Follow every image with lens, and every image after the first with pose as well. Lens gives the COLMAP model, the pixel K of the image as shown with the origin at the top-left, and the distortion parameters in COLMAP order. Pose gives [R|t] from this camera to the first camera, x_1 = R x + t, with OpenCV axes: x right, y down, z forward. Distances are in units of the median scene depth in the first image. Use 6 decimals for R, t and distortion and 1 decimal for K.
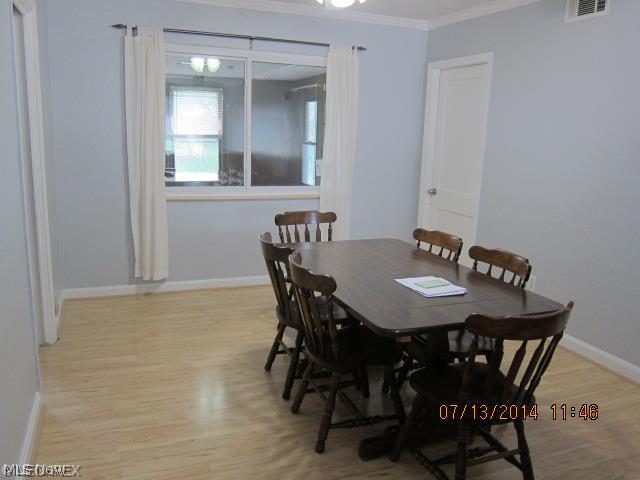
lens RADIAL K [[520.3, 0, 320.1], [0, 520.3, 238.8], [0, 0, 1]] dist [-0.050412, -0.002577]
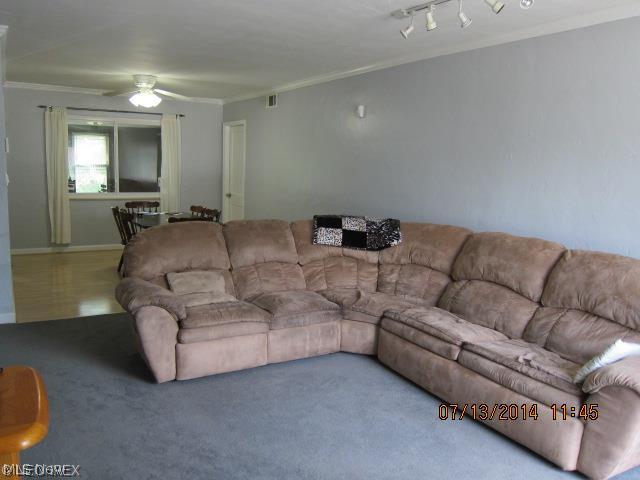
lens RADIAL K [[520.3, 0, 319.4], [0, 520.3, 242.6], [0, 0, 1]] dist [-0.050412, -0.002577]
pose [[0.986392, -0.028086, 0.161995, 0.266004], [0.036470, 0.998132, -0.049018, 0.192282], [-0.160316, 0.054259, 0.985573, -0.887659]]
